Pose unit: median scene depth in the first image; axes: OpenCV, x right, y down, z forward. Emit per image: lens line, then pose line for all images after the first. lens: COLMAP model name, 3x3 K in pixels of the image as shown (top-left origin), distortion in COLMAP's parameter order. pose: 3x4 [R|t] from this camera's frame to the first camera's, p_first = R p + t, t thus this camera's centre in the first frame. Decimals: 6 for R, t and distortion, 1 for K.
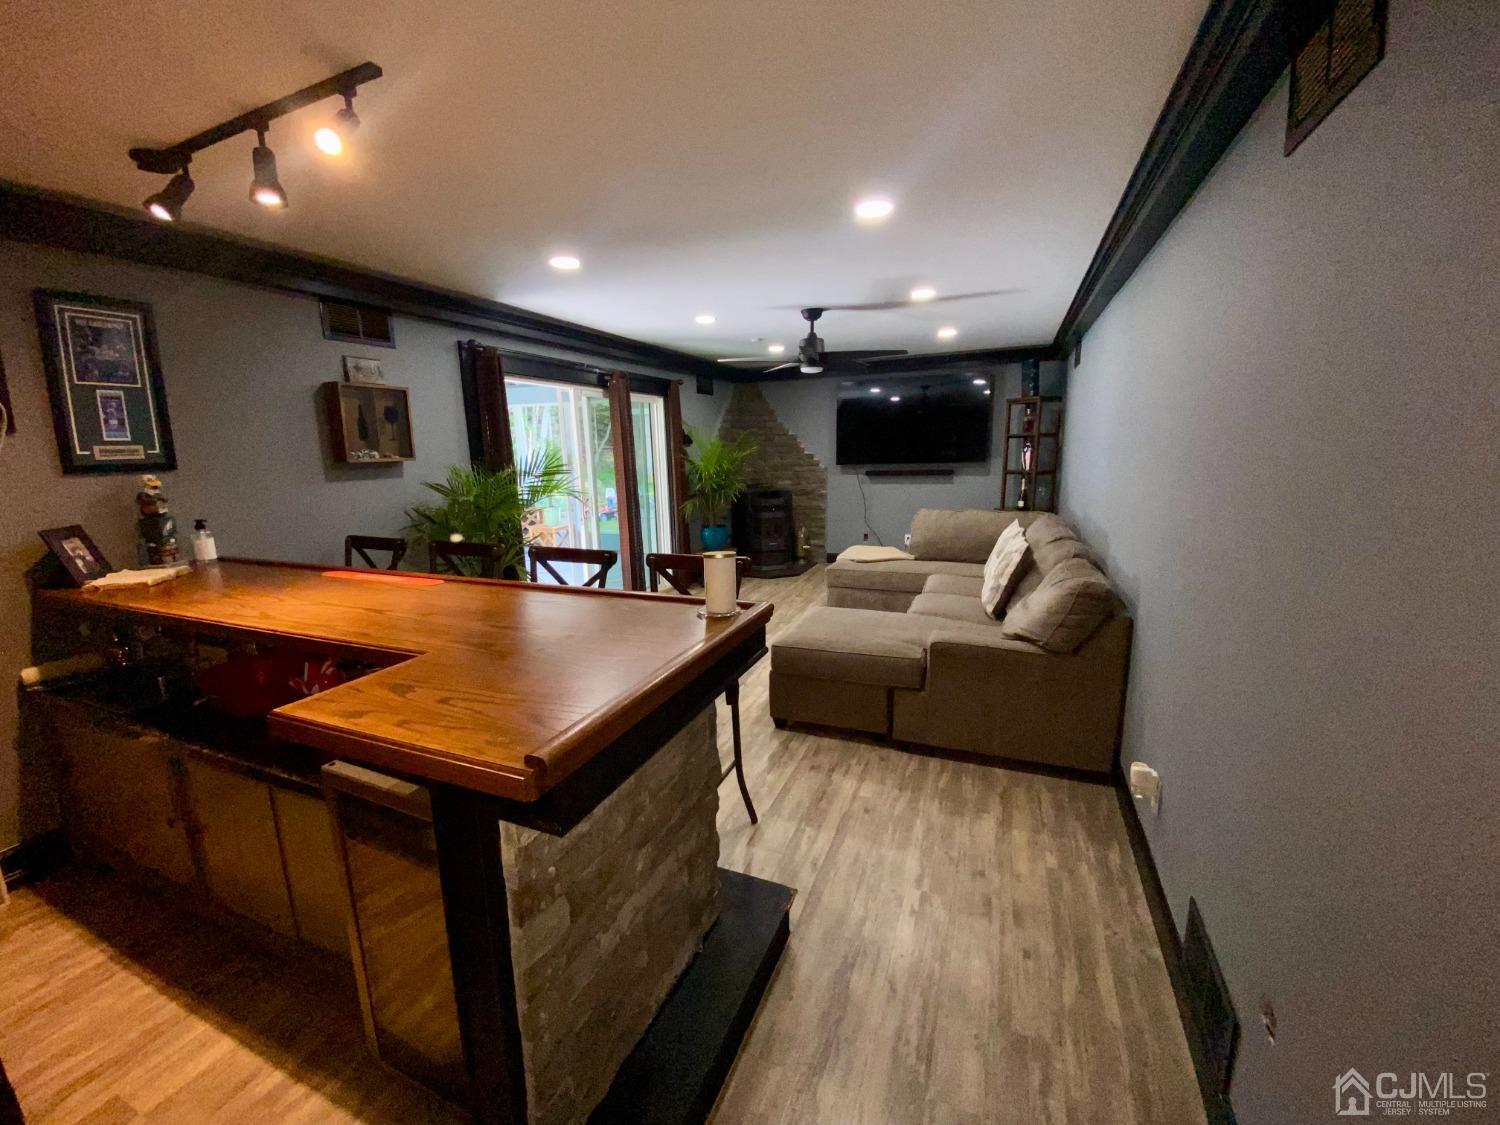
lens RADIAL K [[606.7, 0, 737.4], [0, 606.7, 563.1], [0, 0, 1]] dist [0.003849, -0.010896]
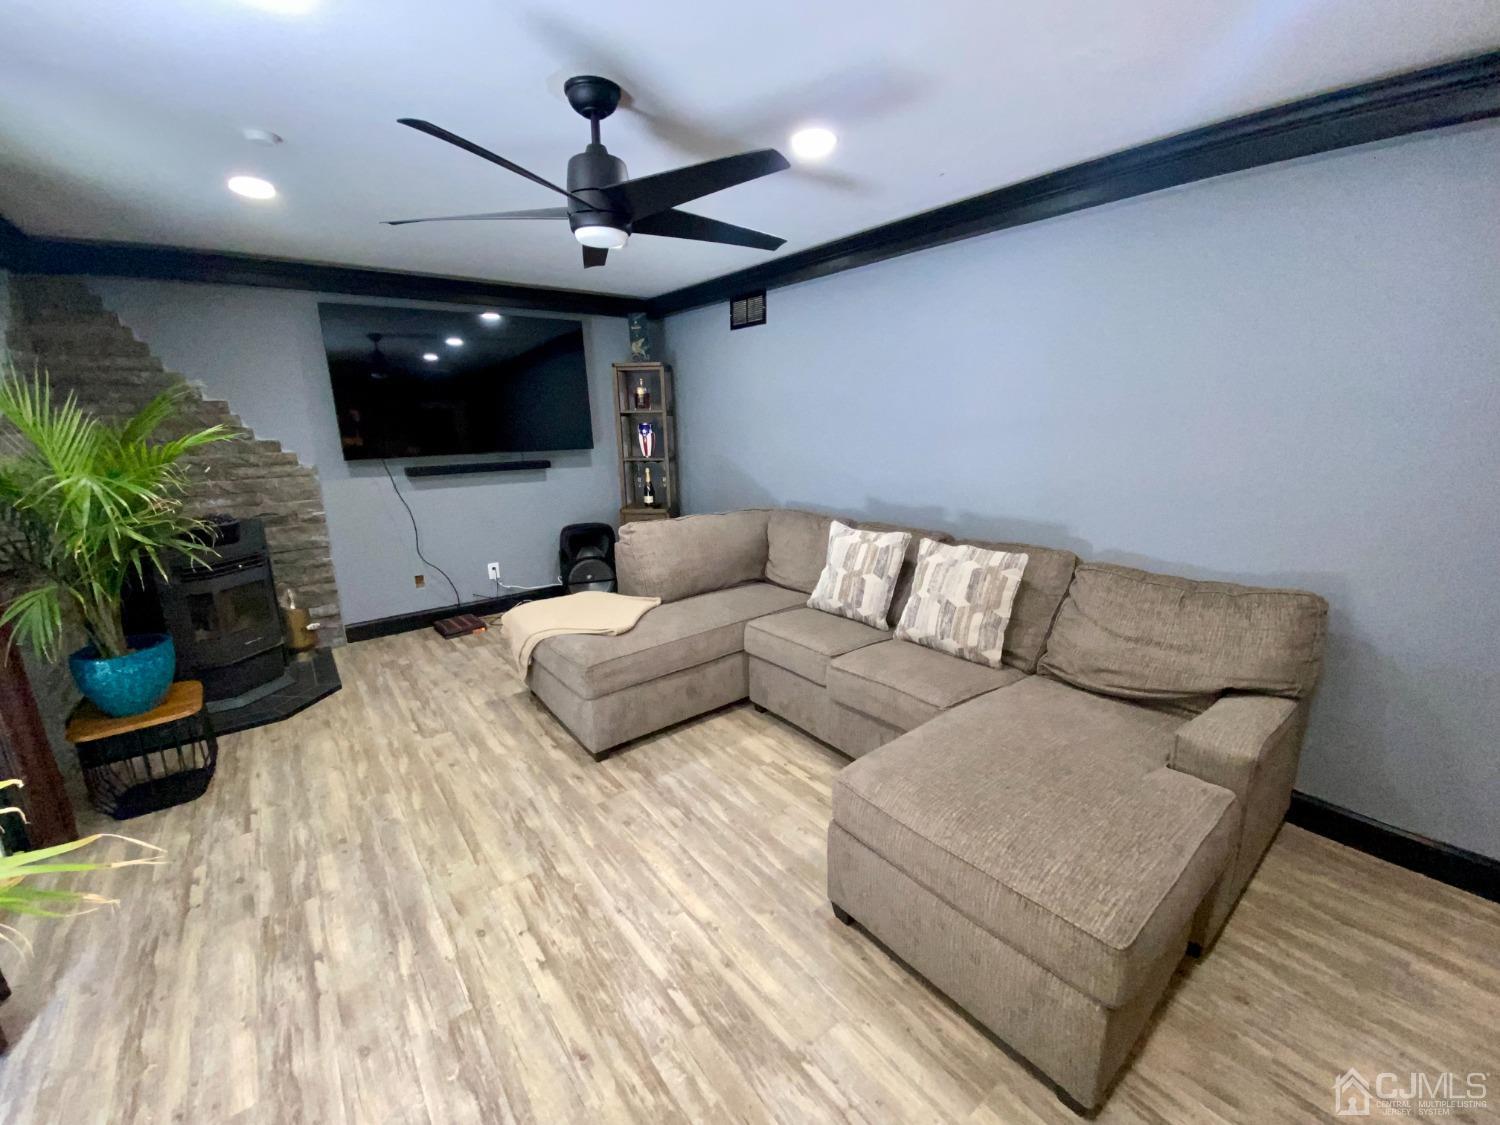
lens RADIAL K [[606.7, 0, 752.4], [0, 606.7, 555.8], [0, 0, 1]] dist [0.003849, -0.010896]
pose [[0.462255, -0.179255, 0.868440, -0.148204], [0.167071, 0.979421, 0.113234, -0.081618], [-0.870866, 0.092748, 0.482690, 0.446228]]
